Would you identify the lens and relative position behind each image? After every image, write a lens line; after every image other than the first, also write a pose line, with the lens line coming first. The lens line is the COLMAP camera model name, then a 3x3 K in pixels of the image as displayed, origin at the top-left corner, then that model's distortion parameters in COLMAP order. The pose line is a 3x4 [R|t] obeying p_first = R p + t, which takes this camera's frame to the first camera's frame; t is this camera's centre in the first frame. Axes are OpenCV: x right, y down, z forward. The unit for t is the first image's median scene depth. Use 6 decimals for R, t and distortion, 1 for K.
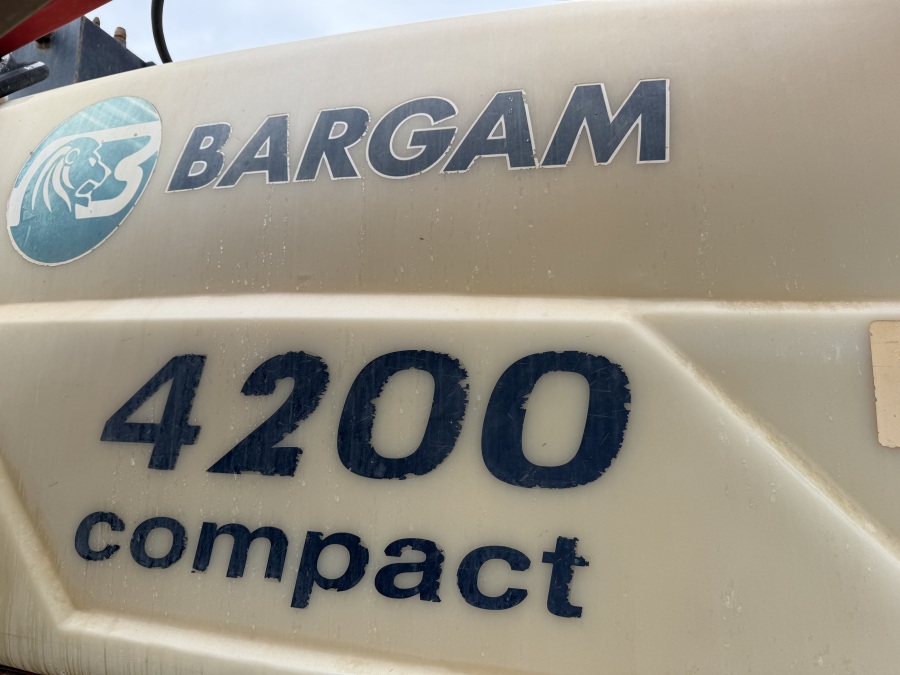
lens RADIAL K [[631.2, 0, 450.5], [0, 631.2, 341.9], [0, 0, 1]] dist [0.073772, -0.095778]
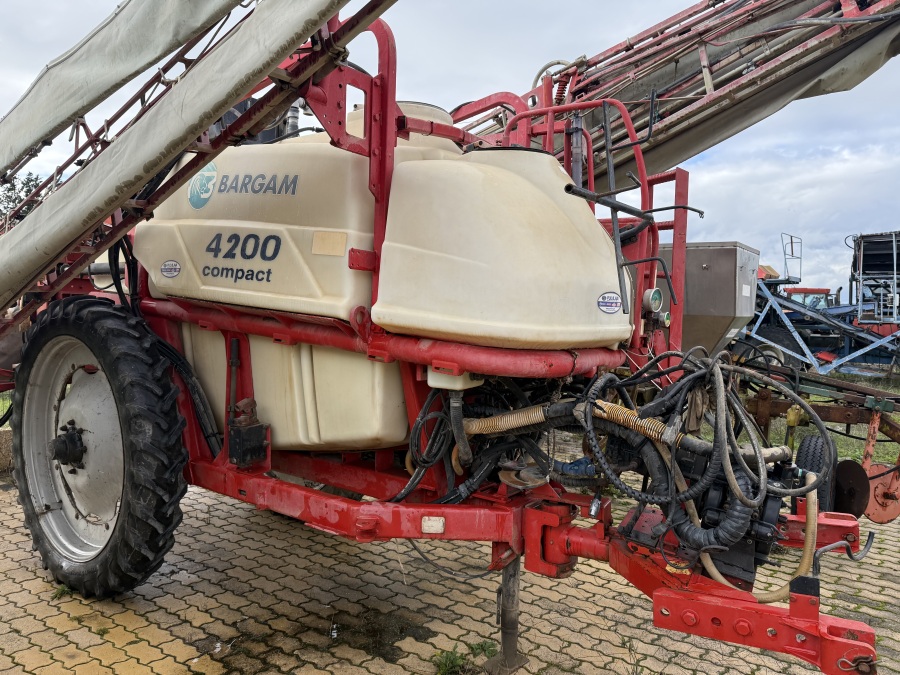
lens RADIAL K [[631.2, 0, 450.5], [0, 631.2, 341.9], [0, 0, 1]] dist [0.073772, -0.095778]
pose [[0.953316, 0.060465, -0.295860, 2.757107], [0.008256, 0.974164, 0.225693, -0.257800], [0.301863, -0.217599, 0.928186, -3.135942]]
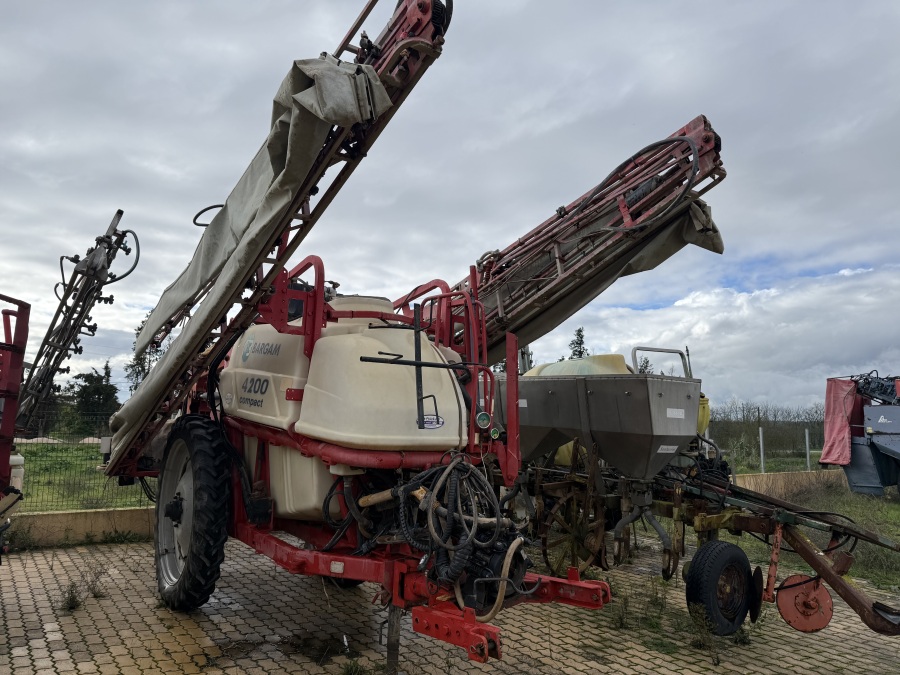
lens RADIAL K [[626.7, 0, 450.8], [0, 626.7, 344.1], [0, 0, 1]] dist [0.047787, -0.051685]
pose [[0.811961, -0.017070, -0.583461, 6.392609], [0.049424, 0.997993, 0.039582, -0.599654], [0.581615, -0.060976, 0.811176, -3.958351]]
